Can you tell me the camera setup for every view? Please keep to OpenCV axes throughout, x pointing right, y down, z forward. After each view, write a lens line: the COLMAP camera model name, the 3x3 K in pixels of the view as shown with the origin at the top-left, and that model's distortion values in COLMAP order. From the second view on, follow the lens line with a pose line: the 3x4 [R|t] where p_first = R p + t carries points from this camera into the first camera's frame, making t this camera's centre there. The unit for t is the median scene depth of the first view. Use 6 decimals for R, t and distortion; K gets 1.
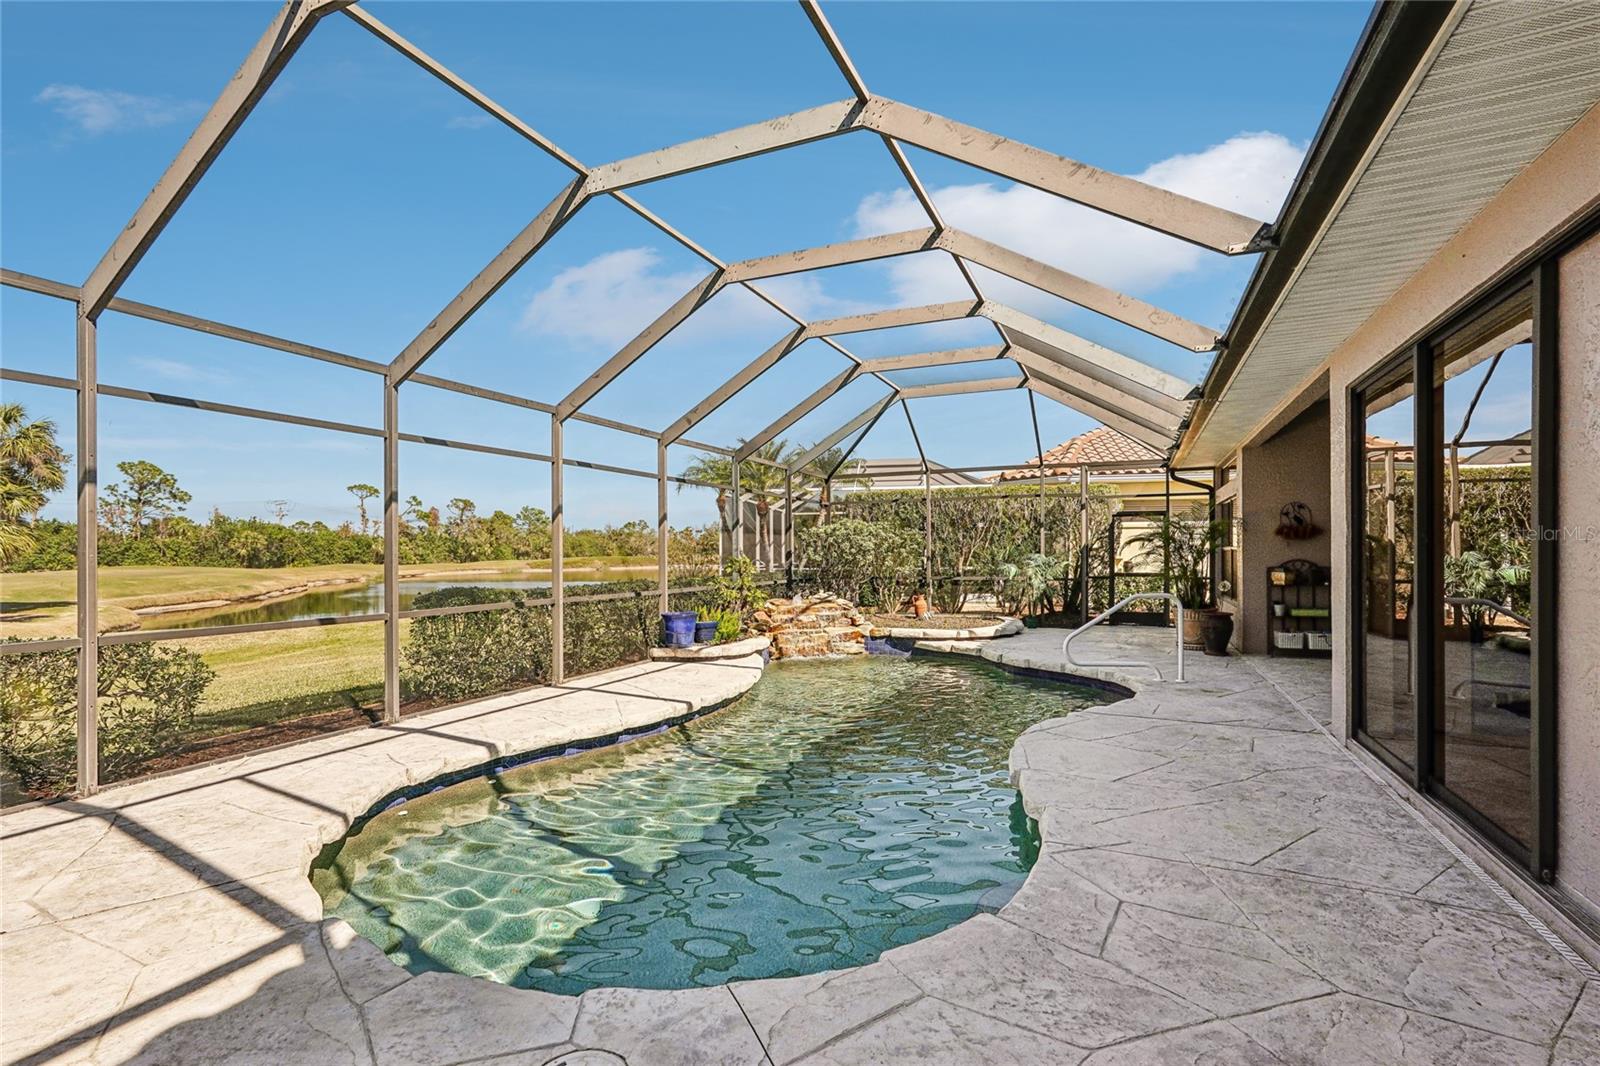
lens RADIAL K [[744.6, 0, 803.5], [0, 744.6, 538.7], [0, 0, 1]] dist [-0.000465, 0.000019]
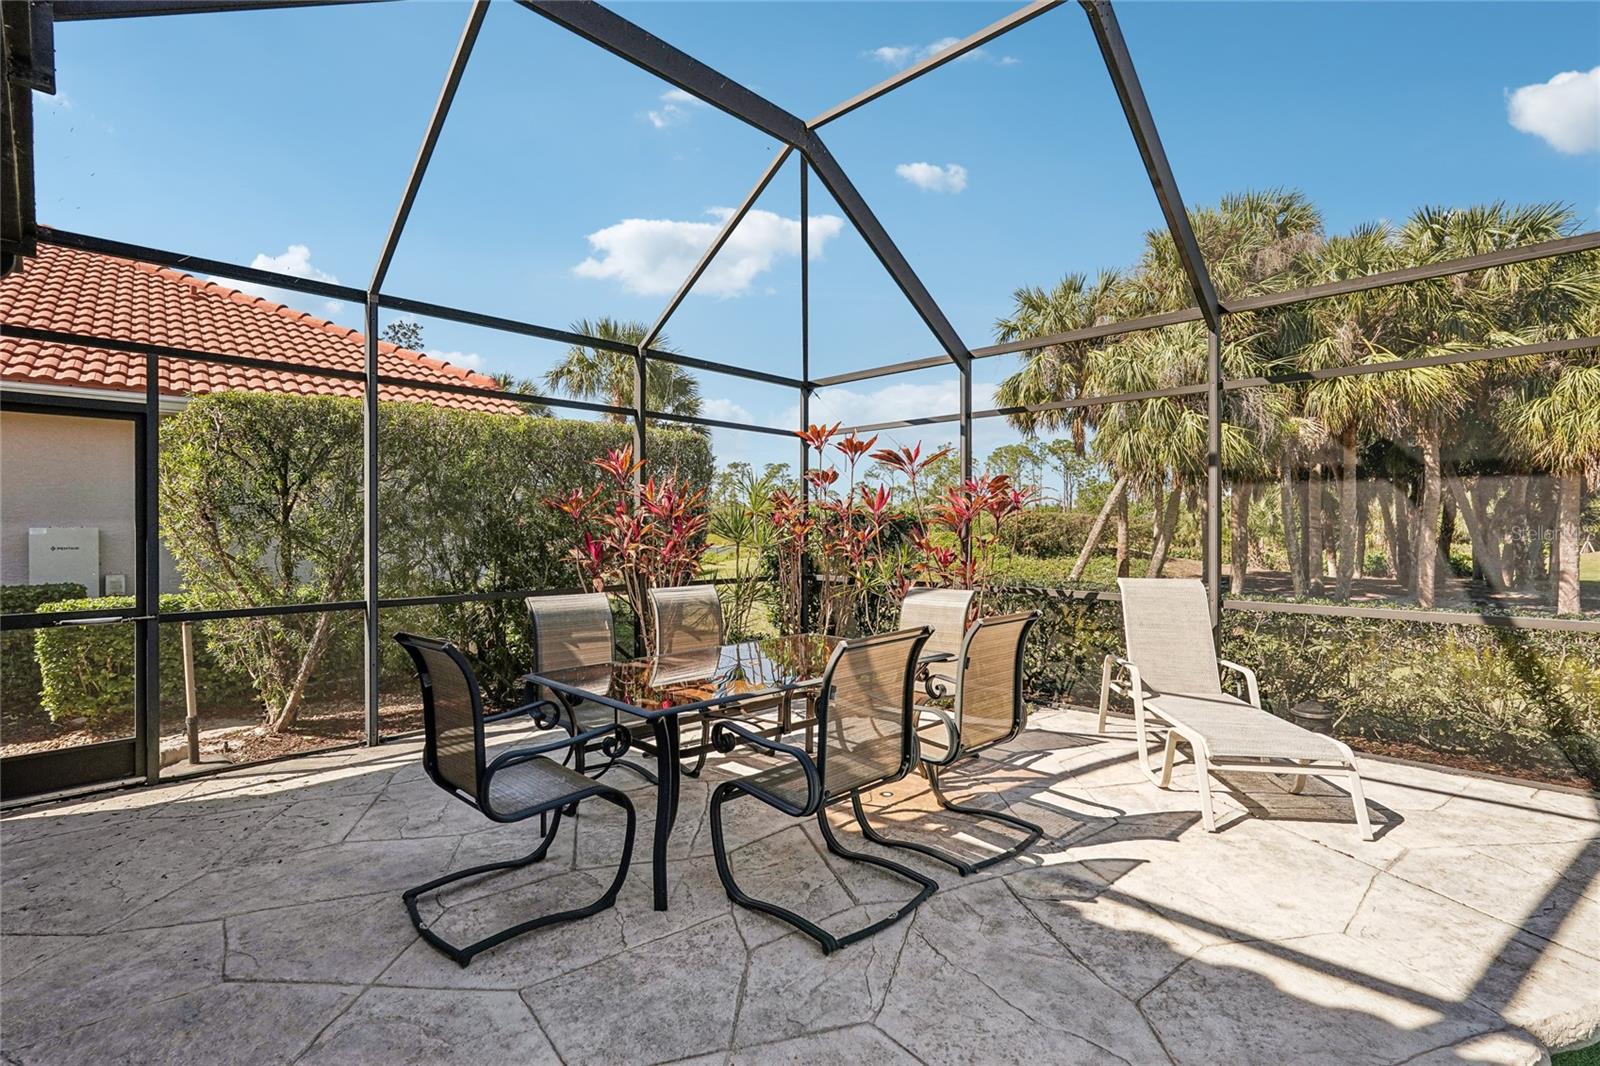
lens RADIAL K [[744.9, 0, 803.2], [0, 744.9, 516.4], [0, 0, 1]] dist [0.000124, 0.000185]
pose [[-0.350966, -0.007466, -0.936358, 0.302275], [0.010256, 0.999878, -0.011816, 0.011454], [0.936332, -0.013750, -0.350847, 0.631247]]
